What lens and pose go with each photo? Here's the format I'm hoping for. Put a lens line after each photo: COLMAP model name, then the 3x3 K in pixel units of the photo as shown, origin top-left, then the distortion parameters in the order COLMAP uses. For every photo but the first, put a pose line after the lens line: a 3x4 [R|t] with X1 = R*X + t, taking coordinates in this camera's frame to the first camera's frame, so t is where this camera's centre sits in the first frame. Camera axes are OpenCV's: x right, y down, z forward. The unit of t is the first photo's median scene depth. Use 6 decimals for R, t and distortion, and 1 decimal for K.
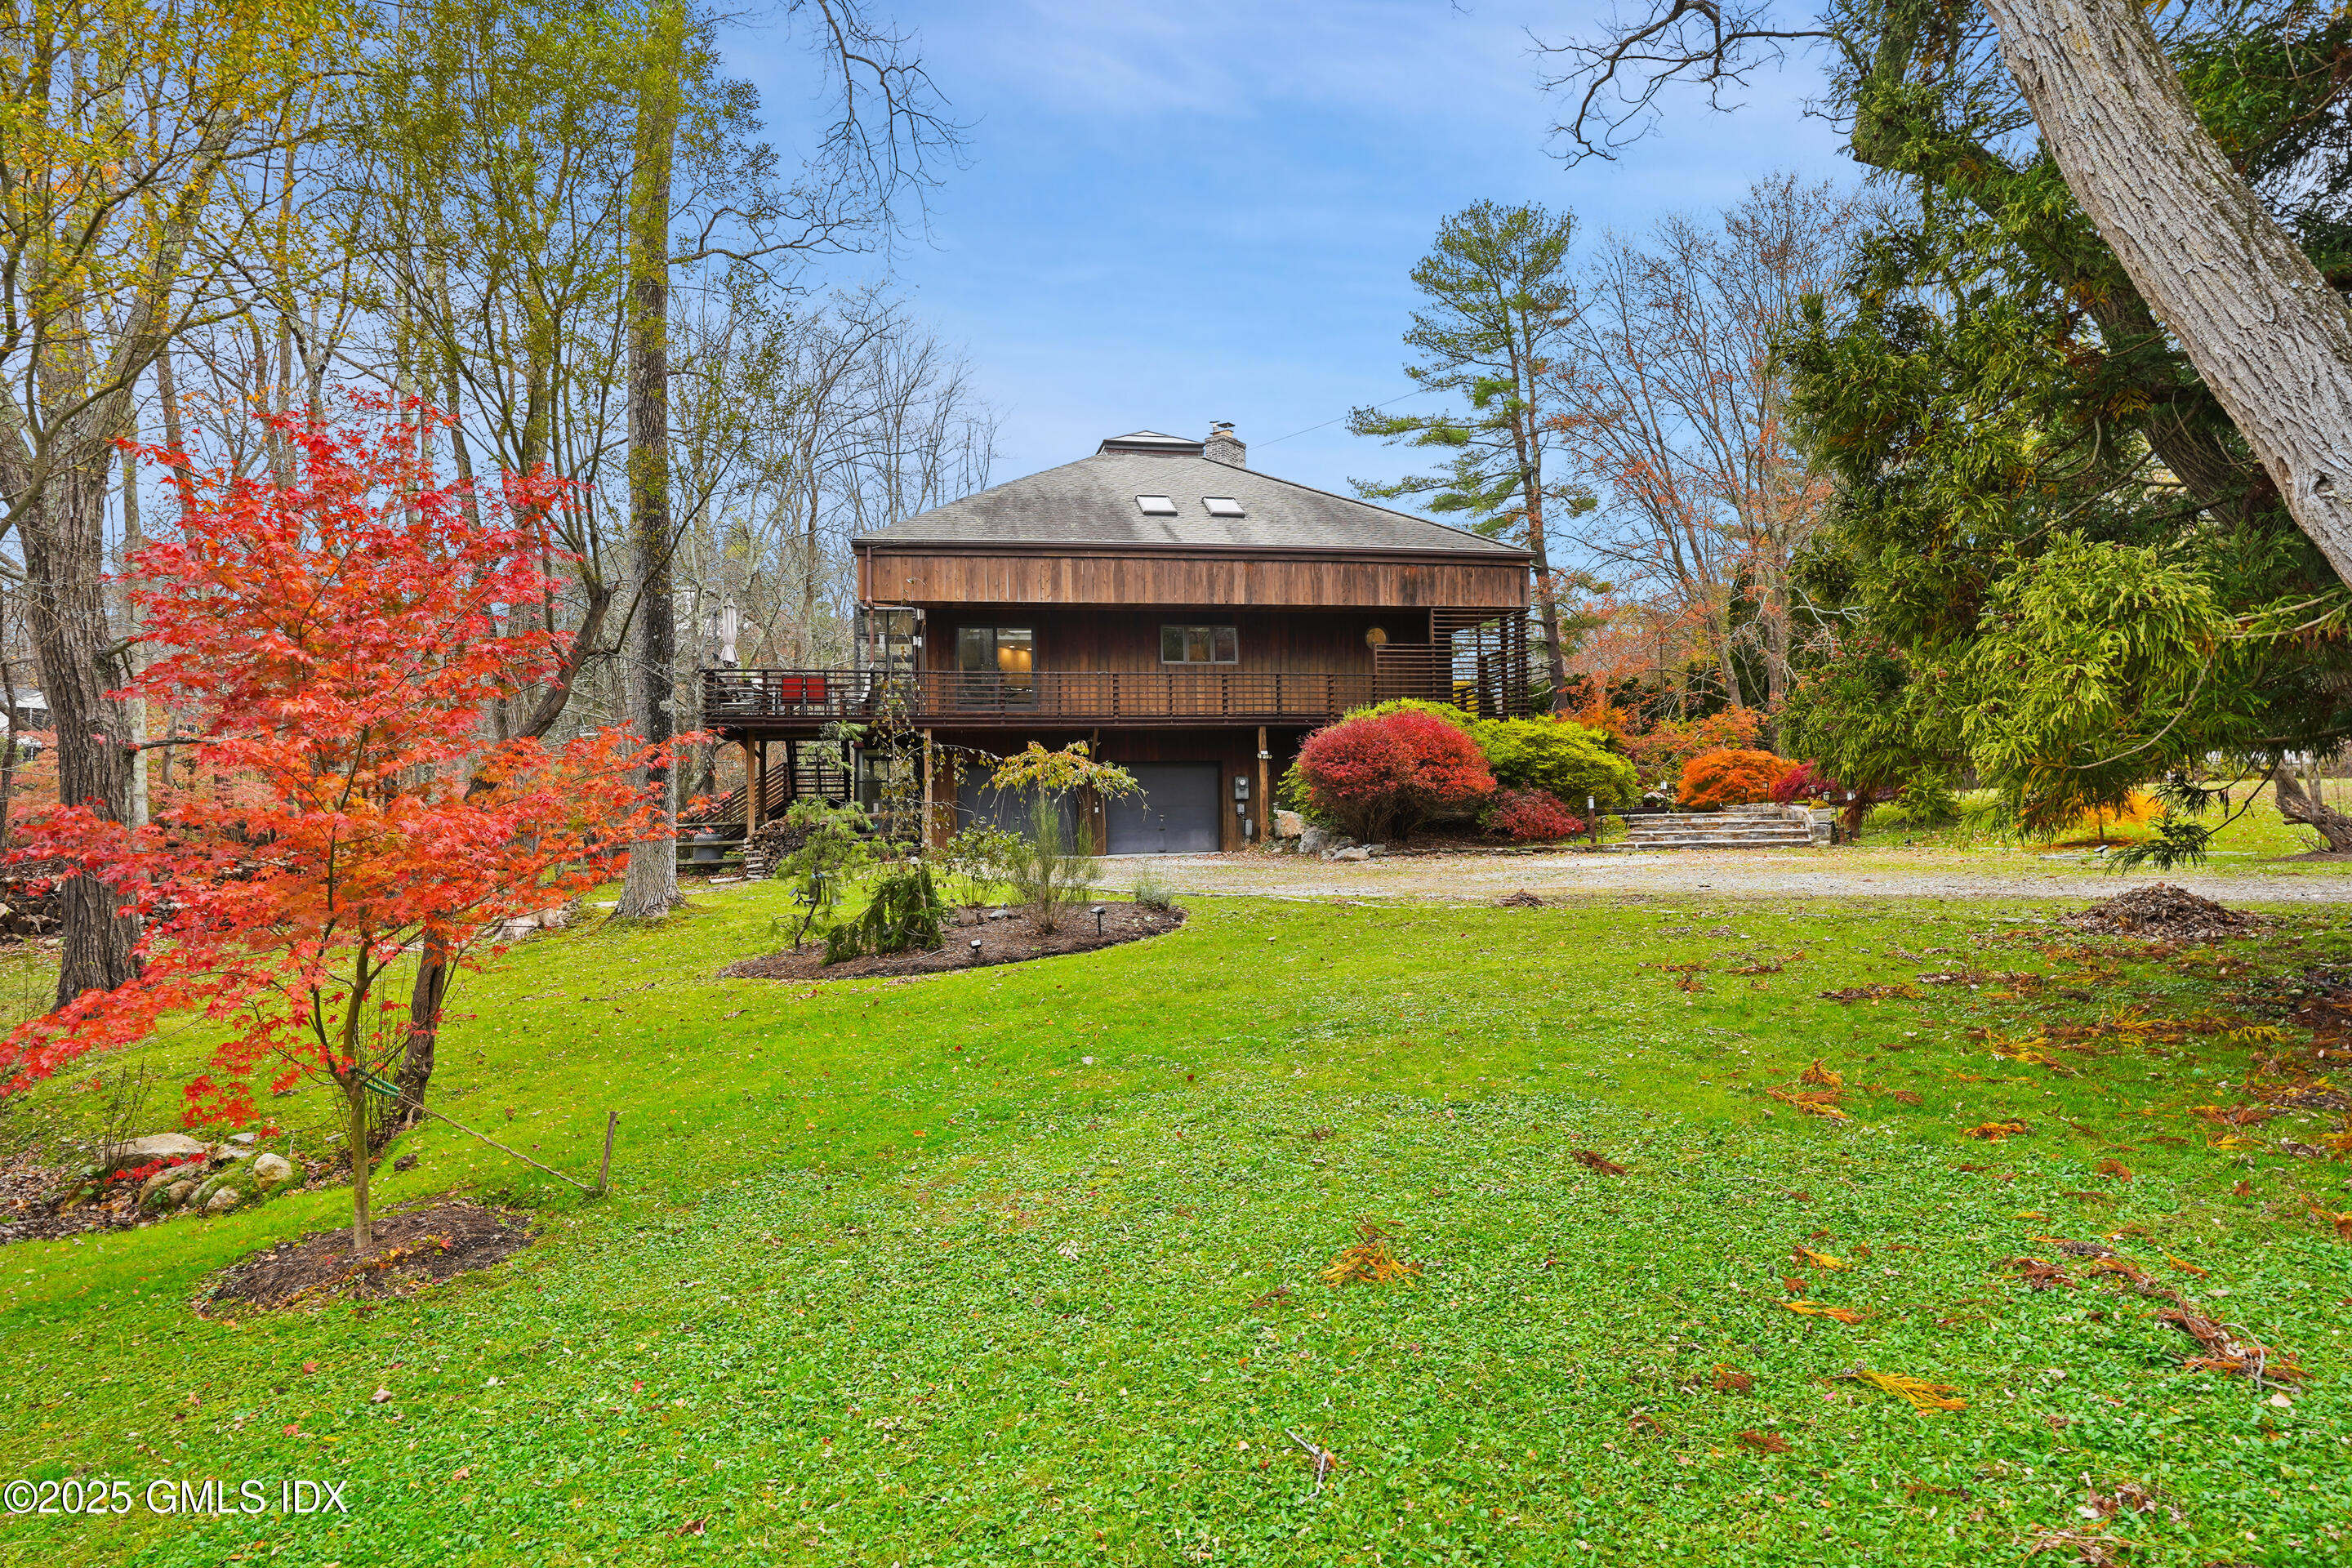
lens RADIAL K [[1364.9, 0, 1176.0], [0, 1364.9, 784.0], [0, 0, 1]] dist [-0.001142, -0.000129]
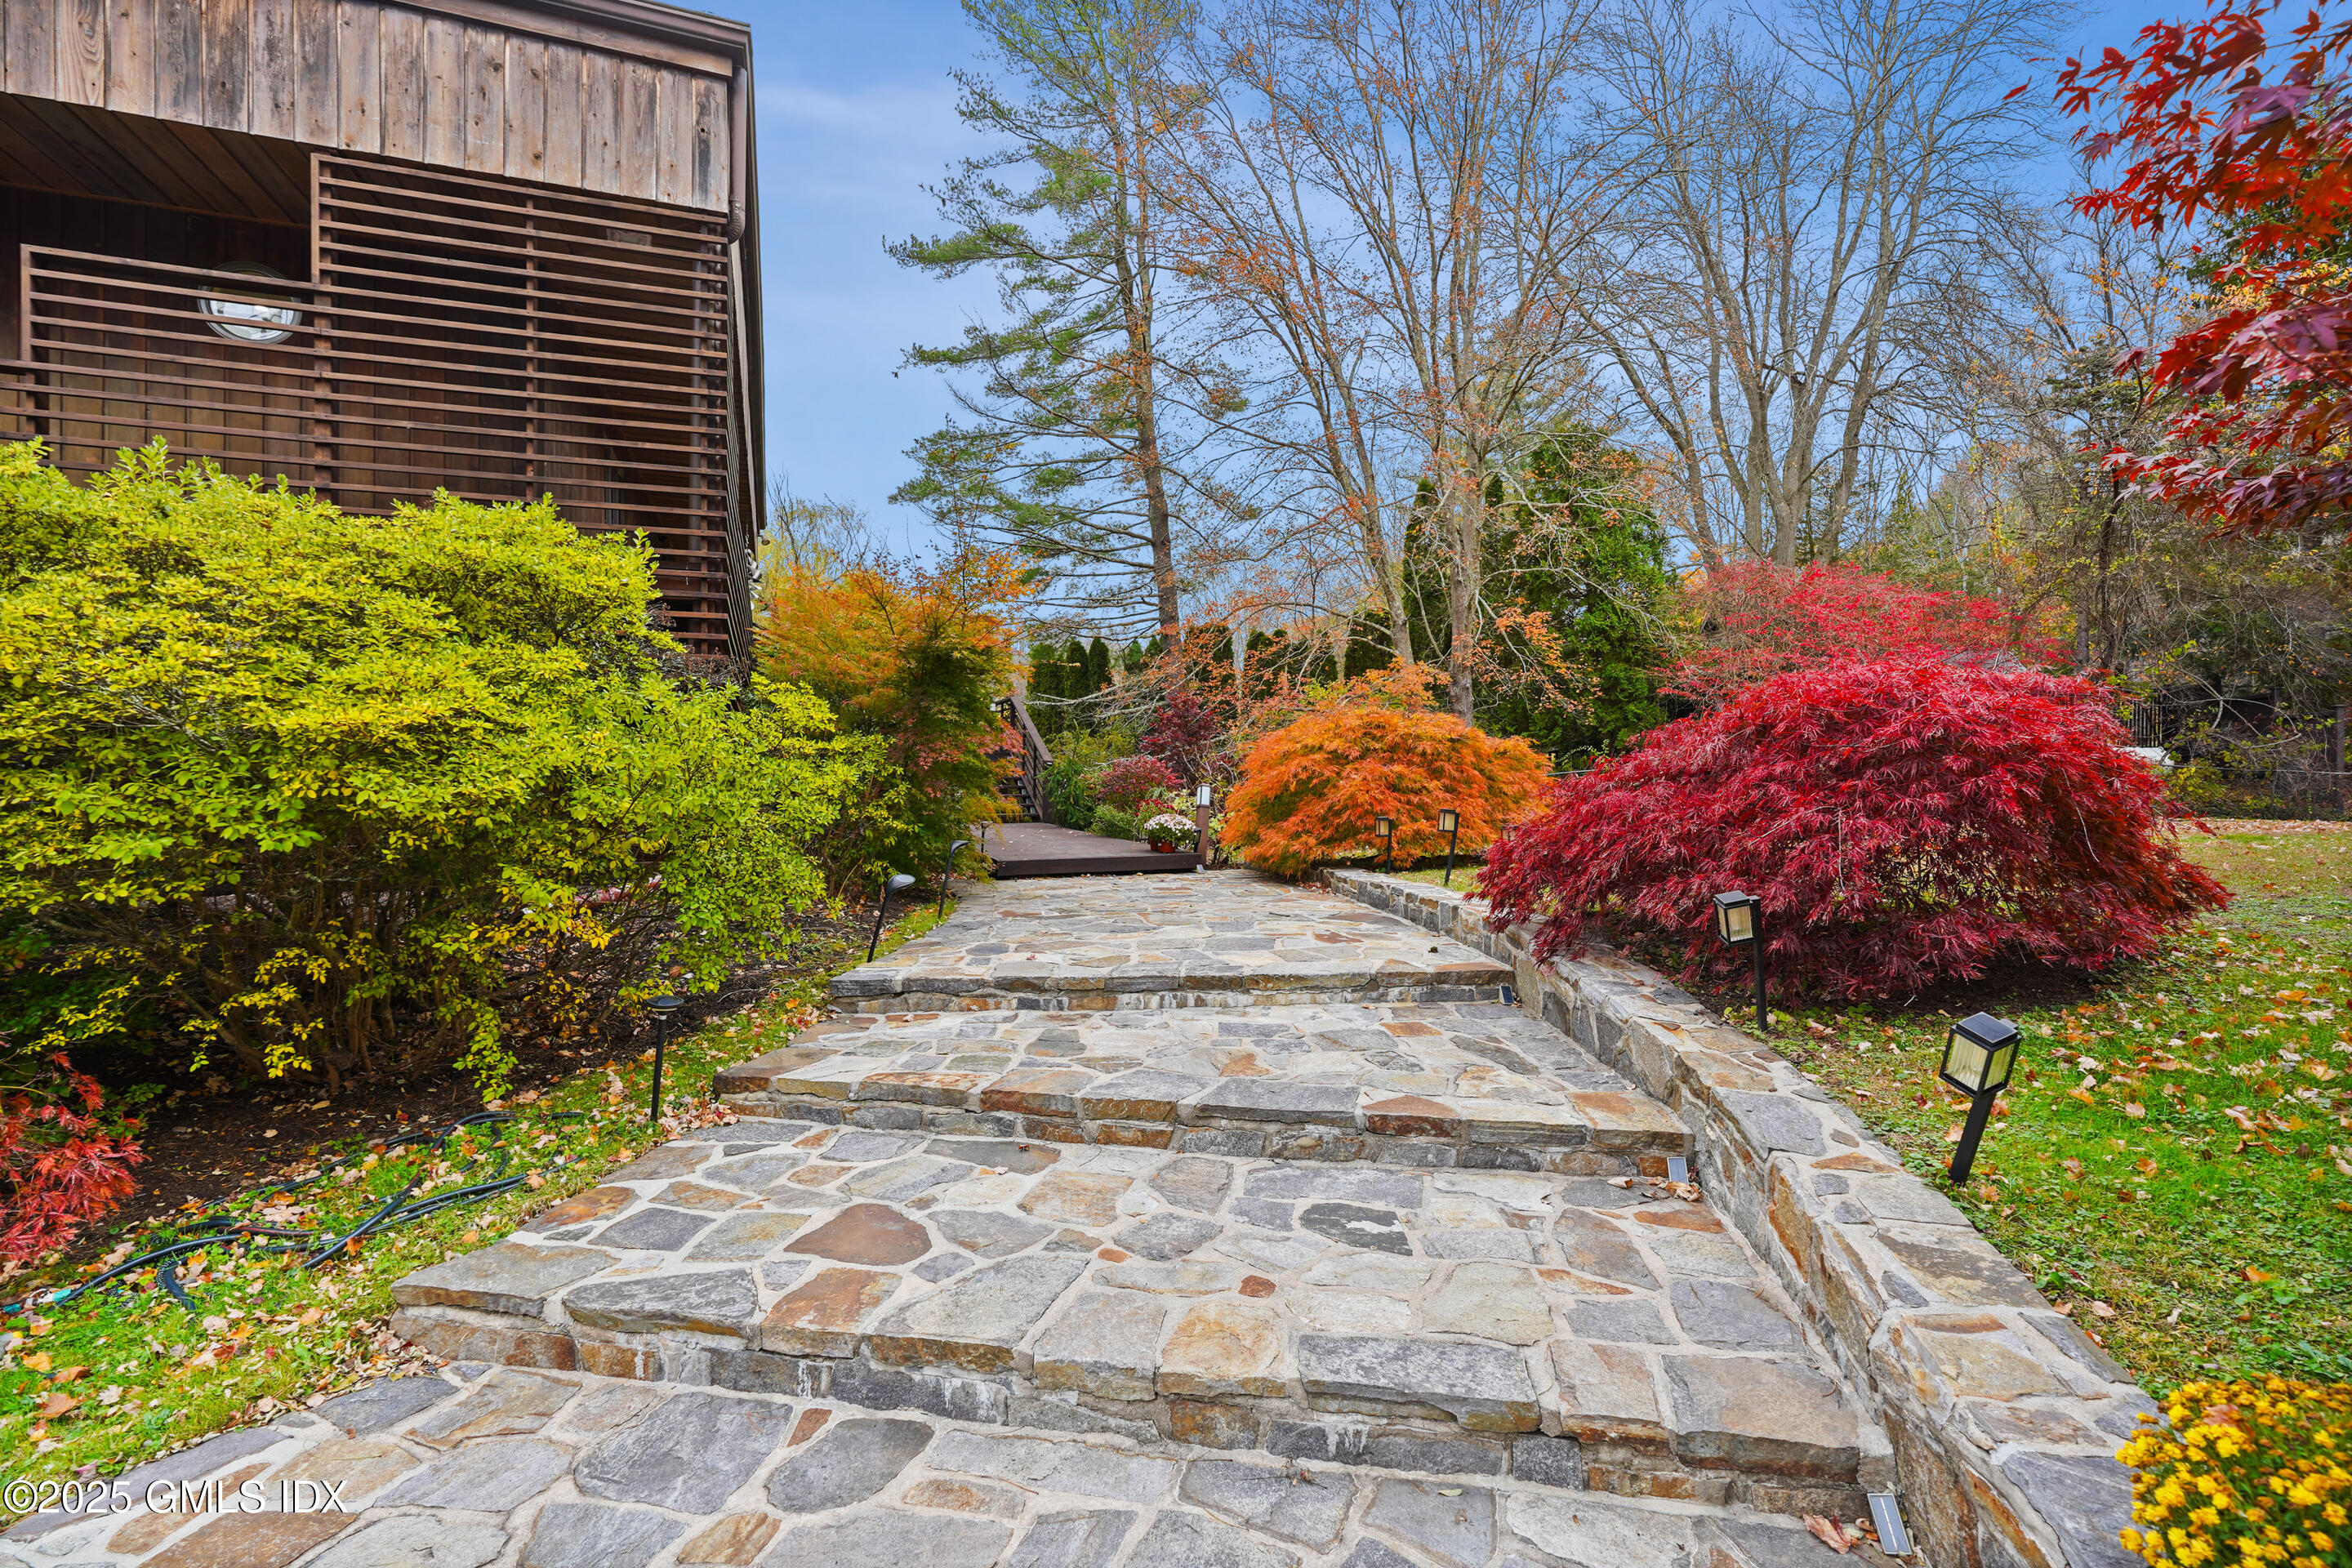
lens RADIAL K [[1078.9, 0, 1176.0], [0, 1078.9, 784.0], [0, 0, 1]] dist [0.000163, 0.000018]
pose [[0.986021, 0.020456, 0.165363, 0.215884], [-0.024506, 0.999447, 0.022487, -0.006987], [-0.164812, -0.026225, 0.985976, 0.501068]]
